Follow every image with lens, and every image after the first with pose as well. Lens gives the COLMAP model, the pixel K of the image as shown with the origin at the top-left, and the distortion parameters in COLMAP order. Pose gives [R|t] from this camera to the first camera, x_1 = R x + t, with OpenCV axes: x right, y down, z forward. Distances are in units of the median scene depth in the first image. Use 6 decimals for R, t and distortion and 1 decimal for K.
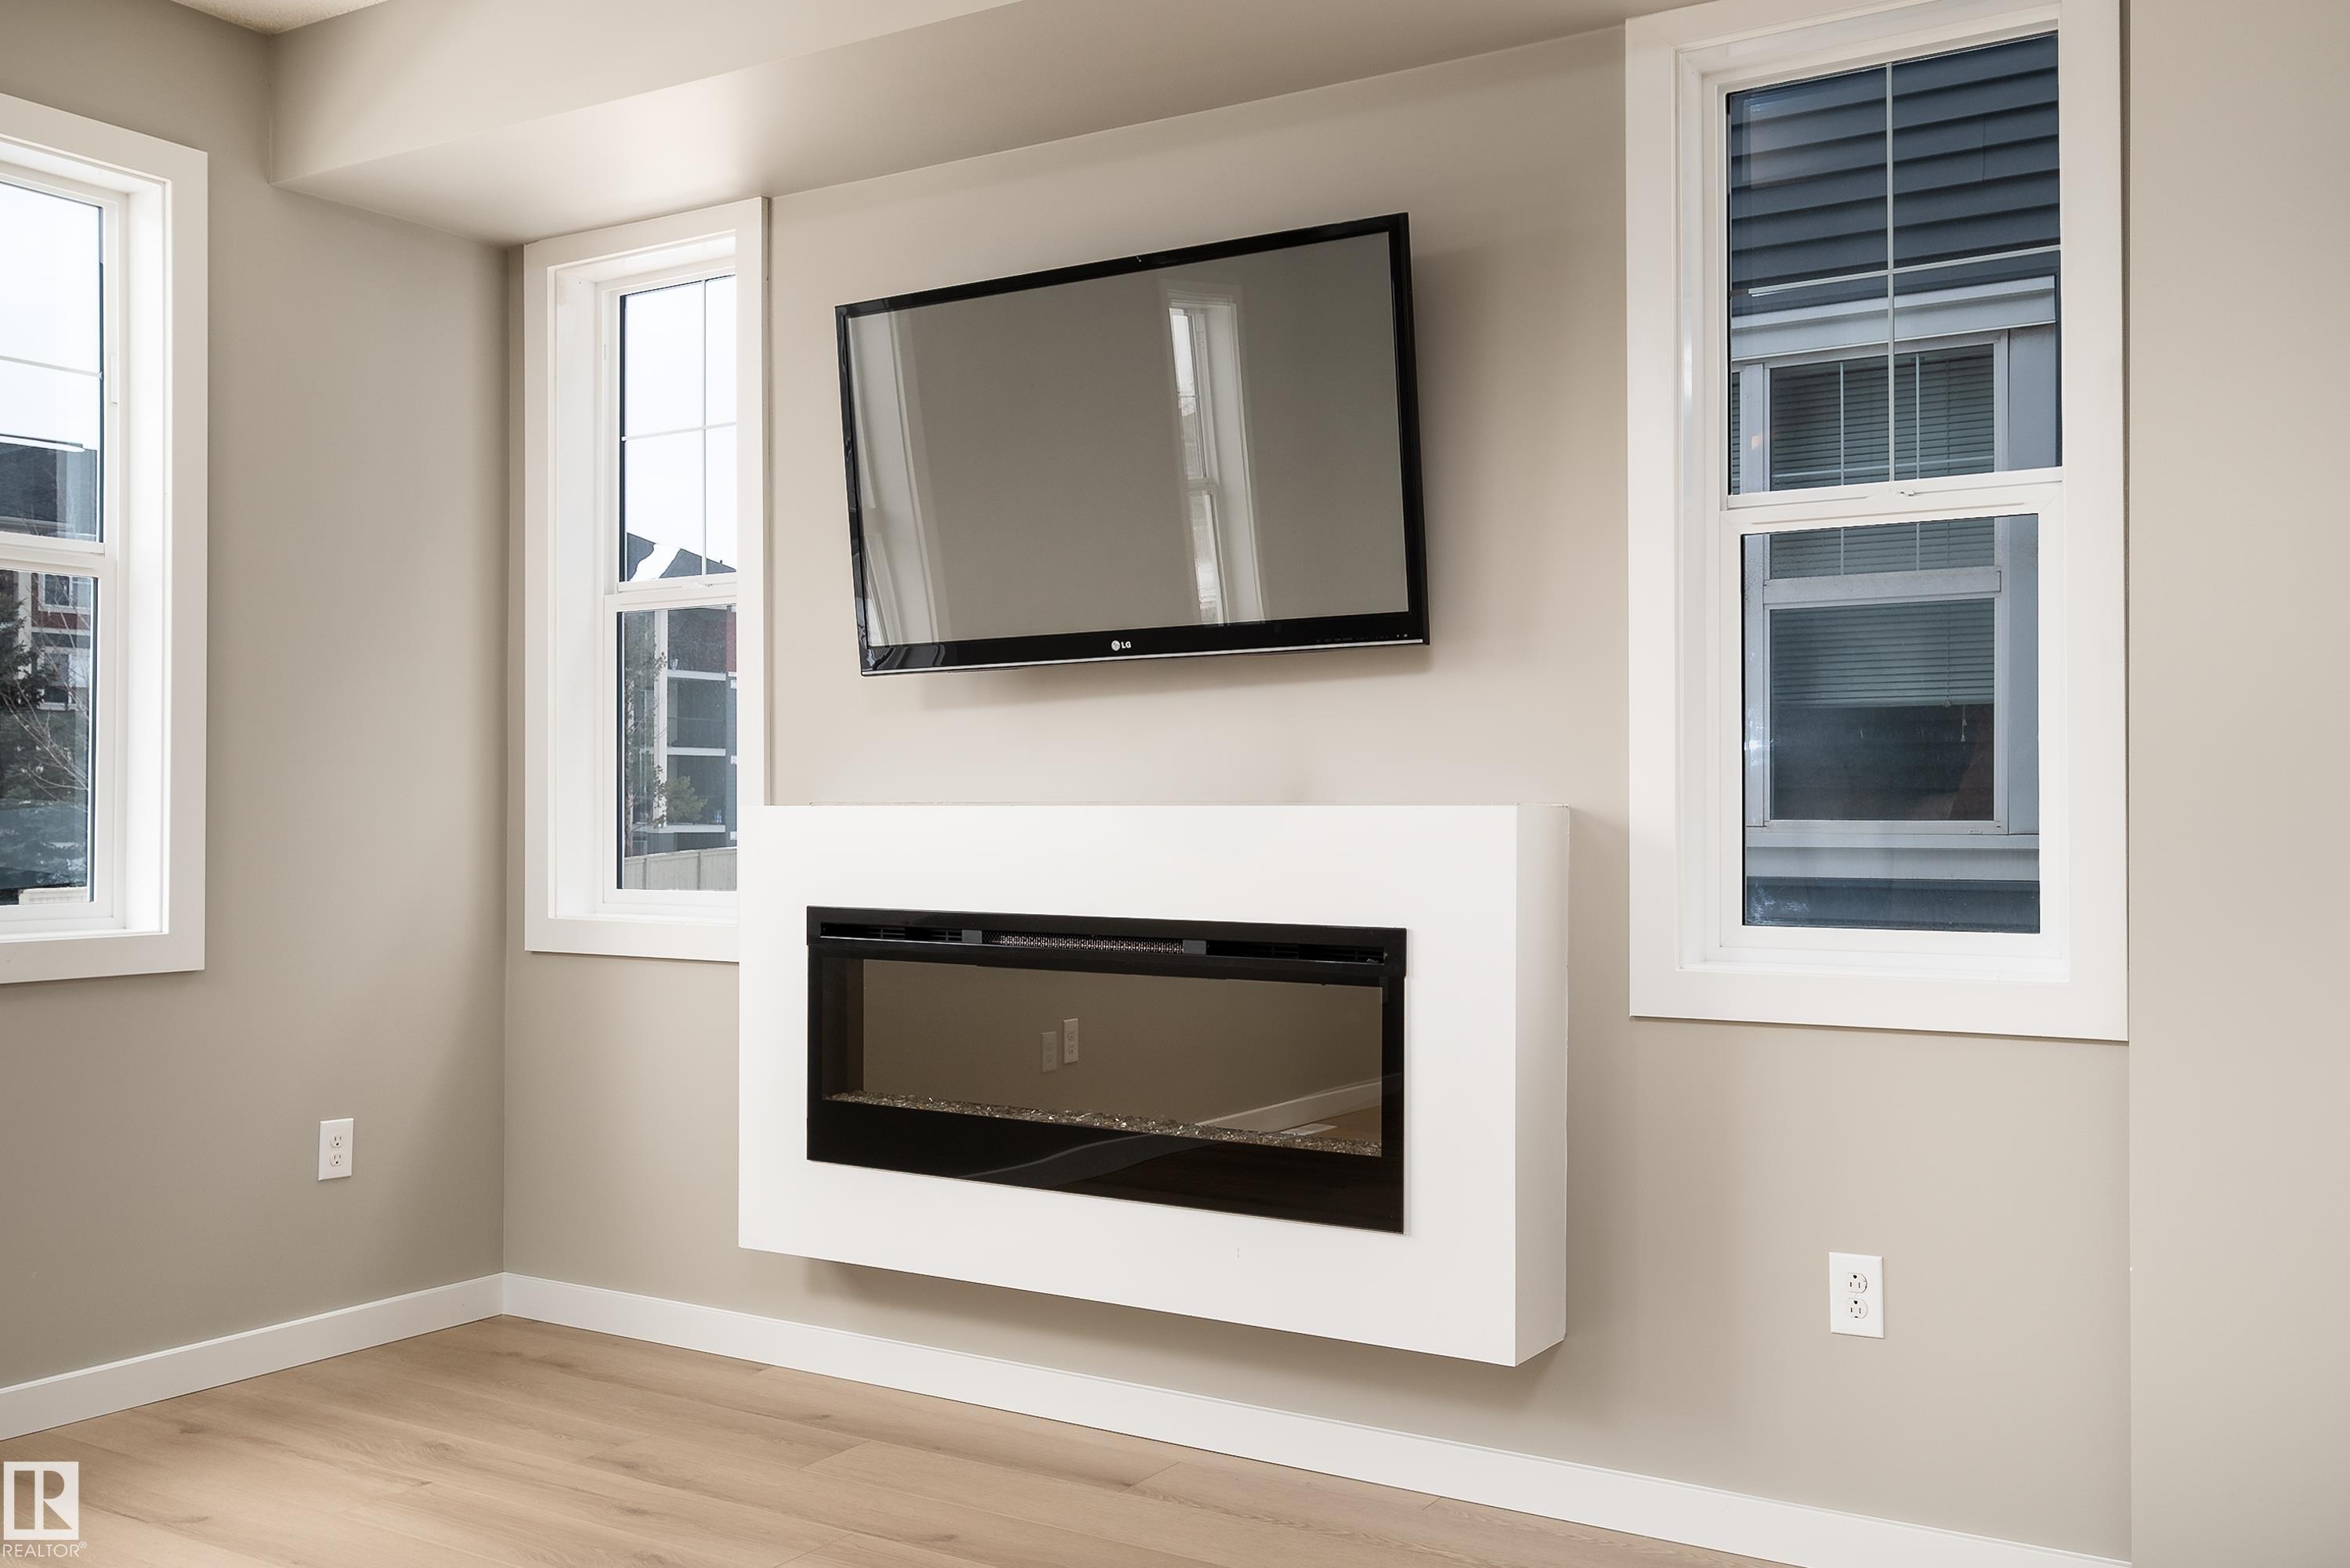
lens RADIAL K [[2004.7, 0, 1175.0], [0, 2004.7, 784.0], [0, 0, 1]] dist [0.002981, 0.001416]
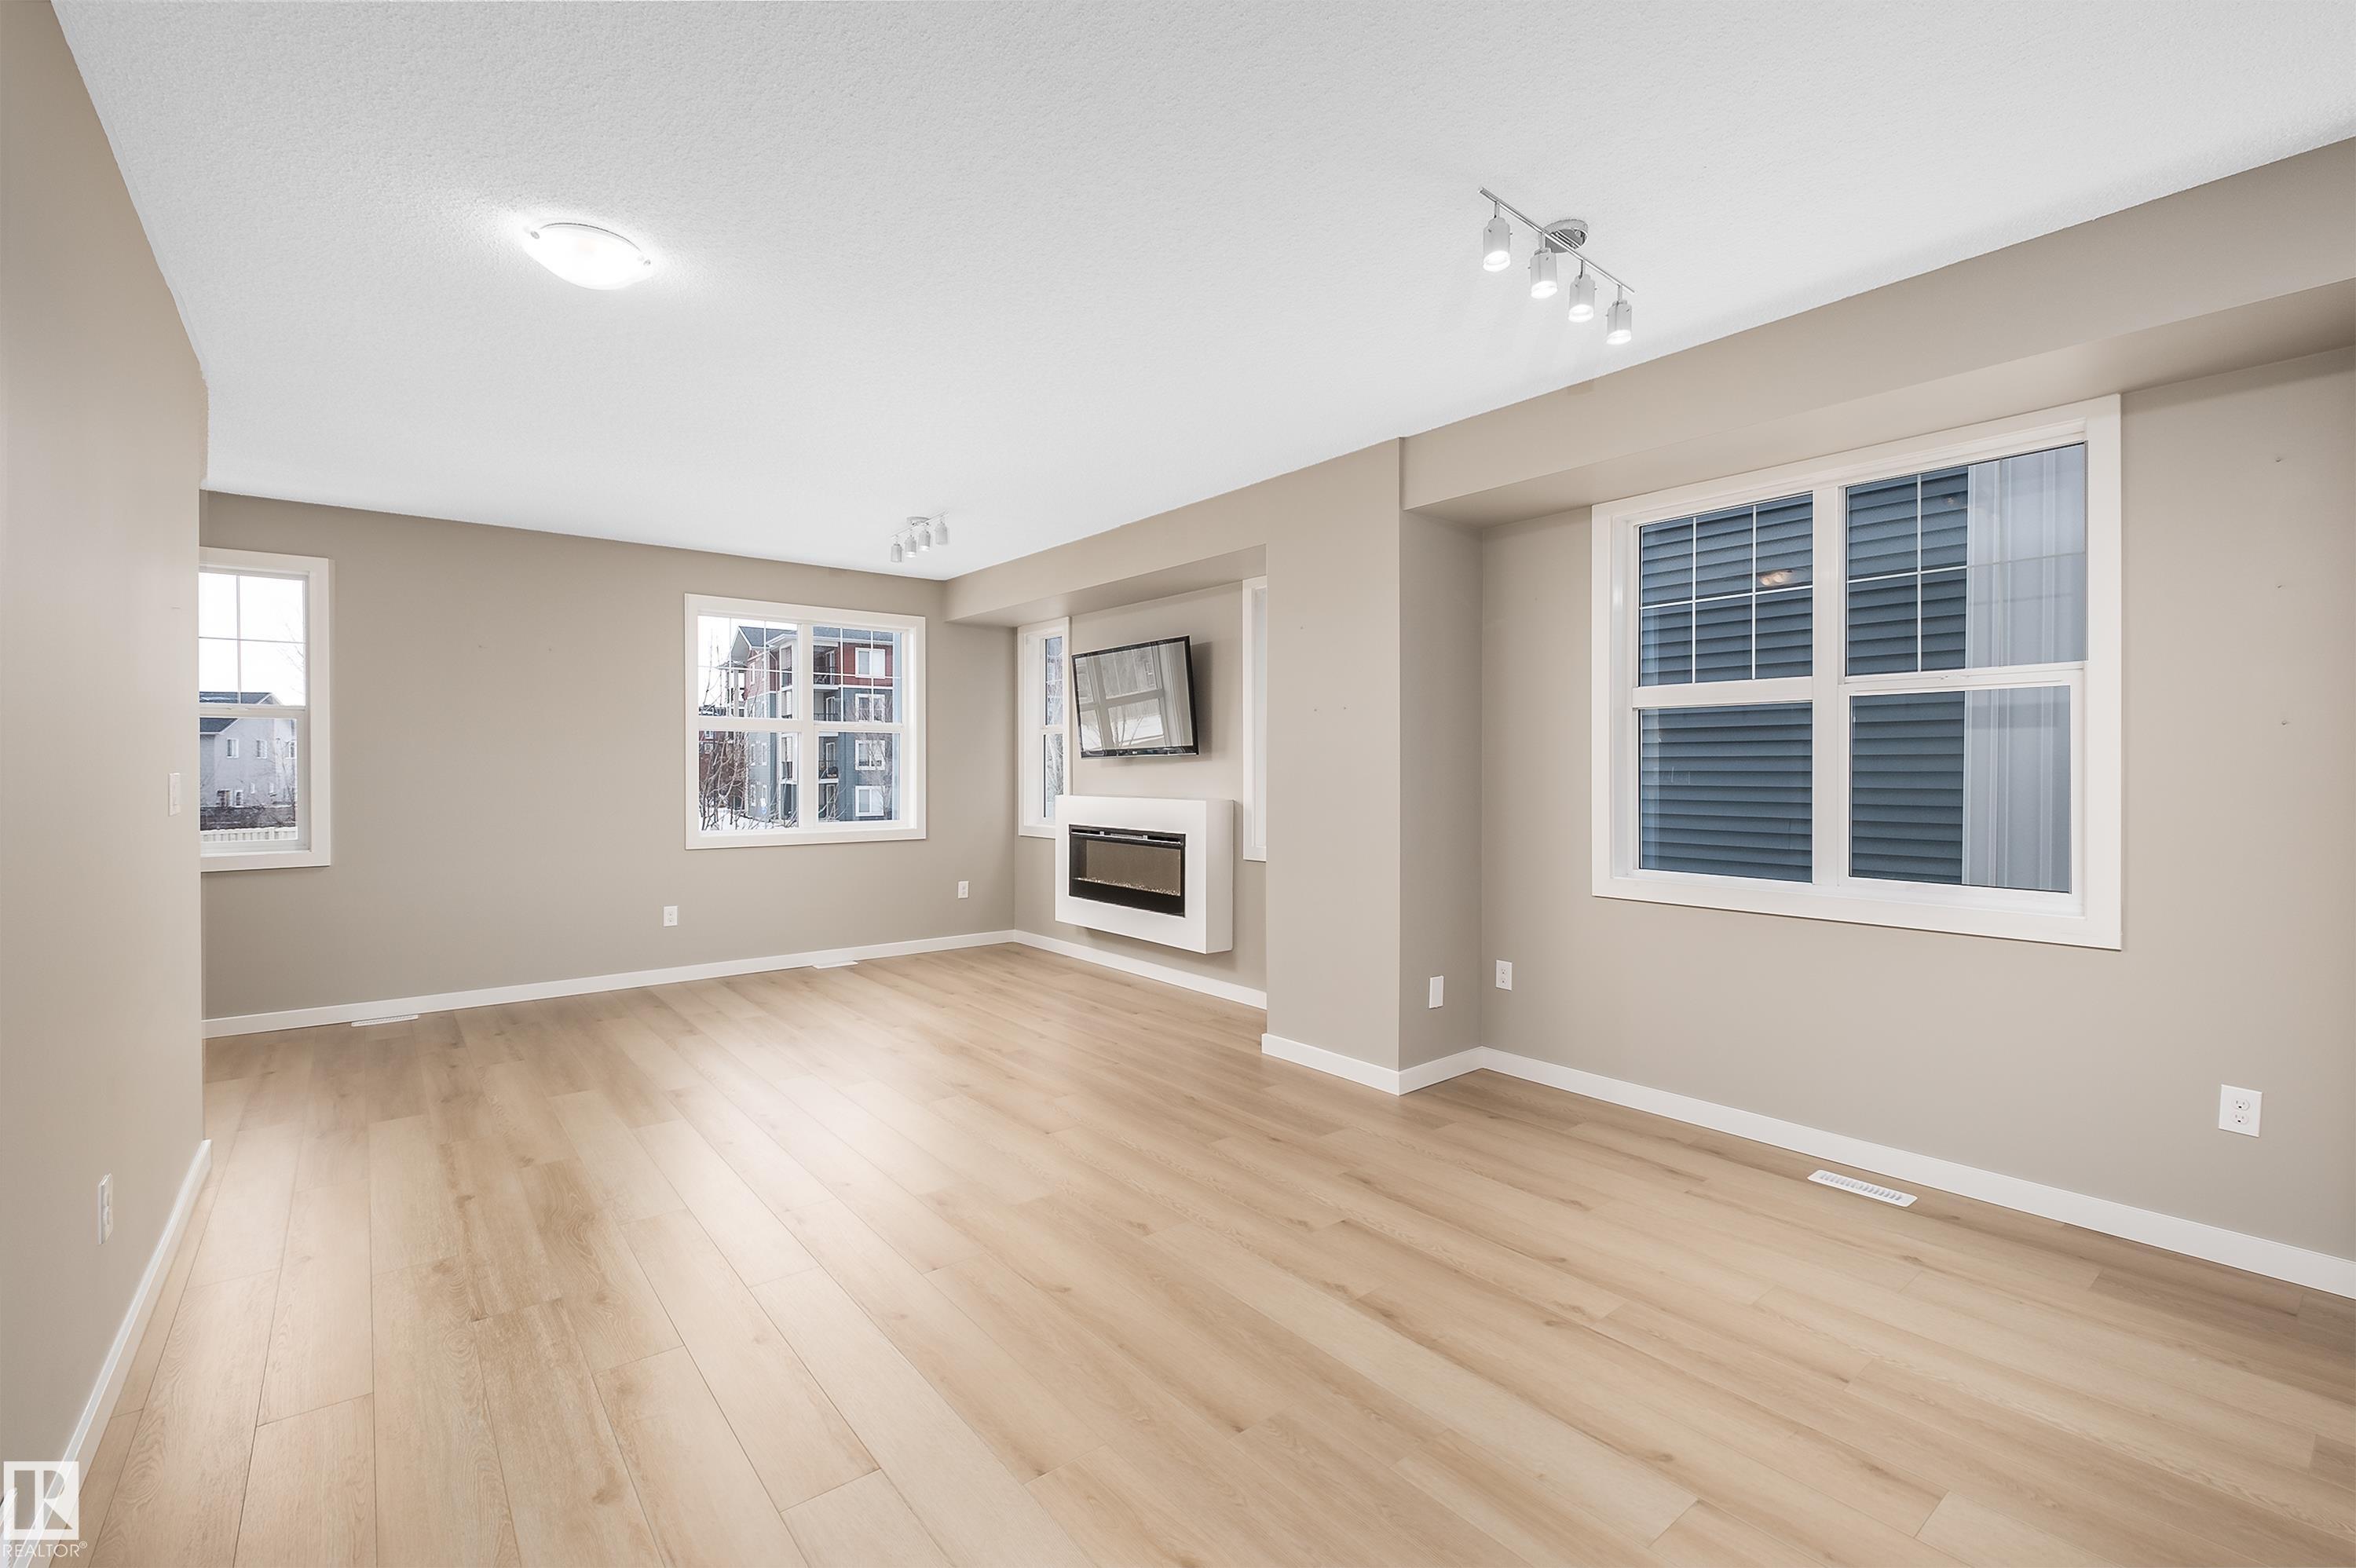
lens RADIAL K [[1038.8, 0, 1180.9], [0, 1038.8, 760.8], [0, 0, 1]] dist [-0.001710, -0.000525]
pose [[0.936184, -0.004305, -0.351483, 0.636368], [0.006814, 0.999959, 0.005902, -0.058819], [0.351444, -0.007920, 0.936176, -0.632009]]
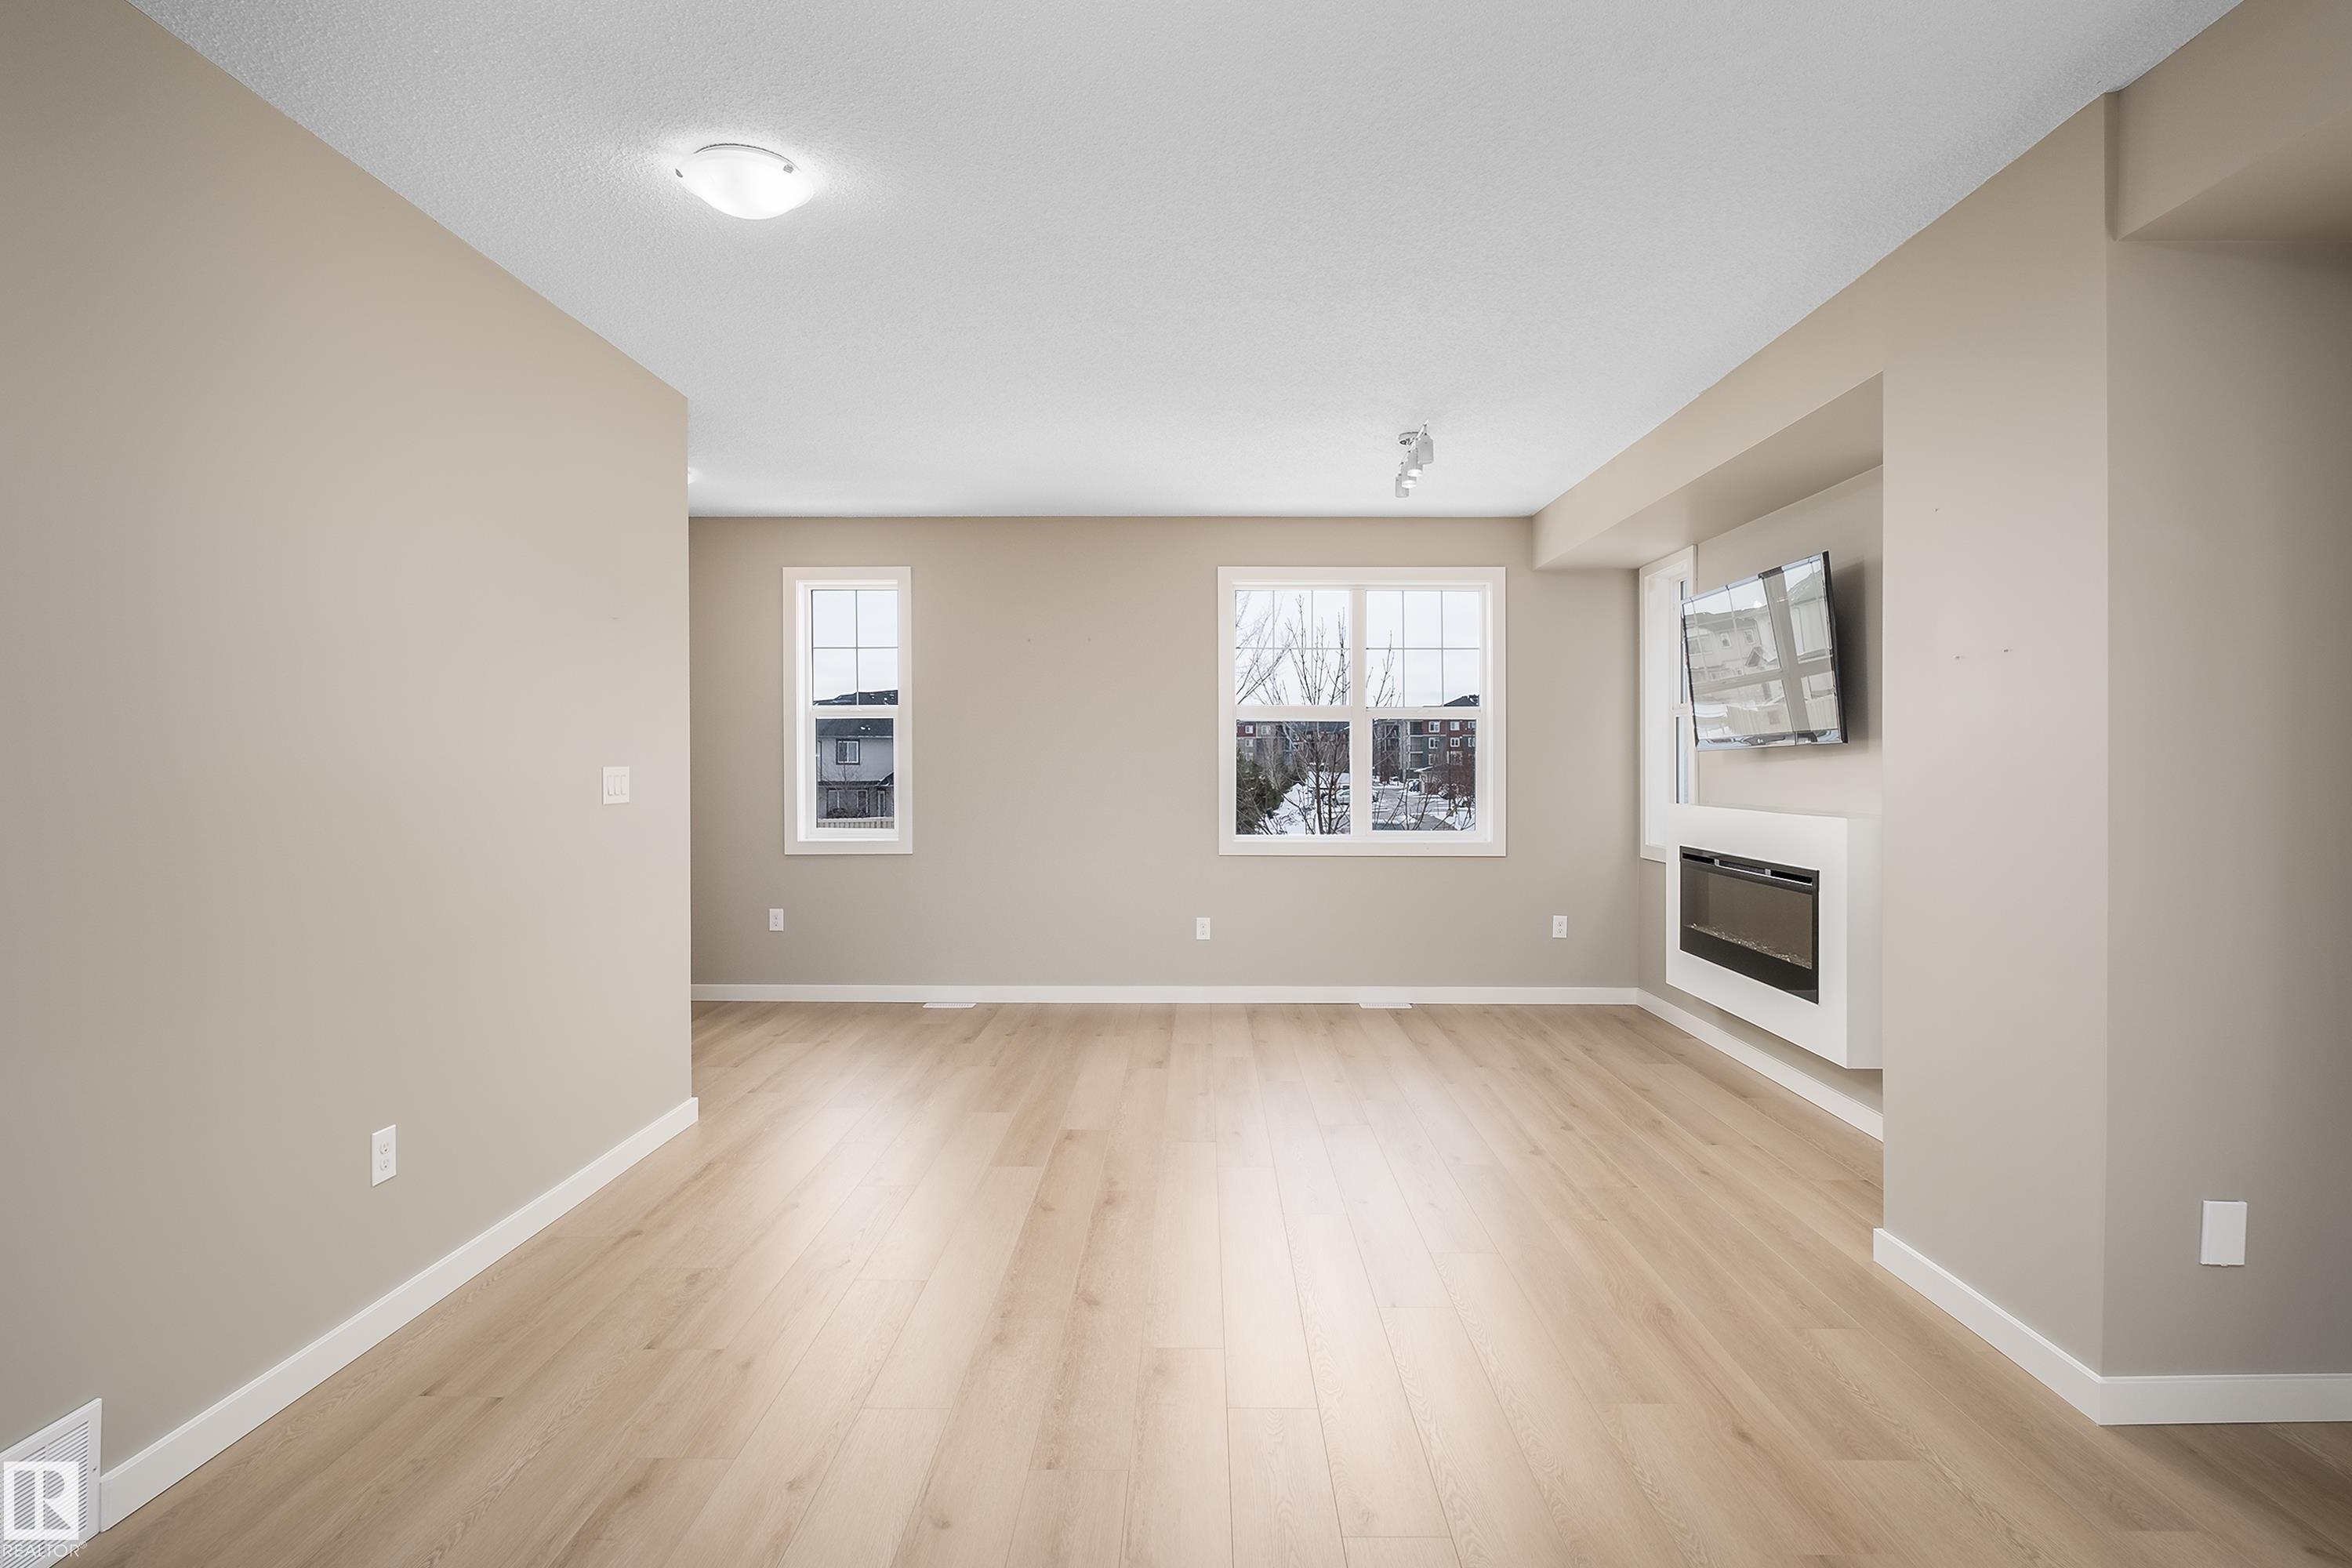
lens RADIAL K [[1215.8, 0, 1176.6], [0, 1215.8, 775.7], [0, 0, 1]] dist [0.002679, 0.001669]
pose [[0.499816, 0.009007, -0.866085, 0.778176], [0.010013, 0.999819, 0.016177, -0.053330], [0.866074, -0.016757, 0.499636, -0.259472]]
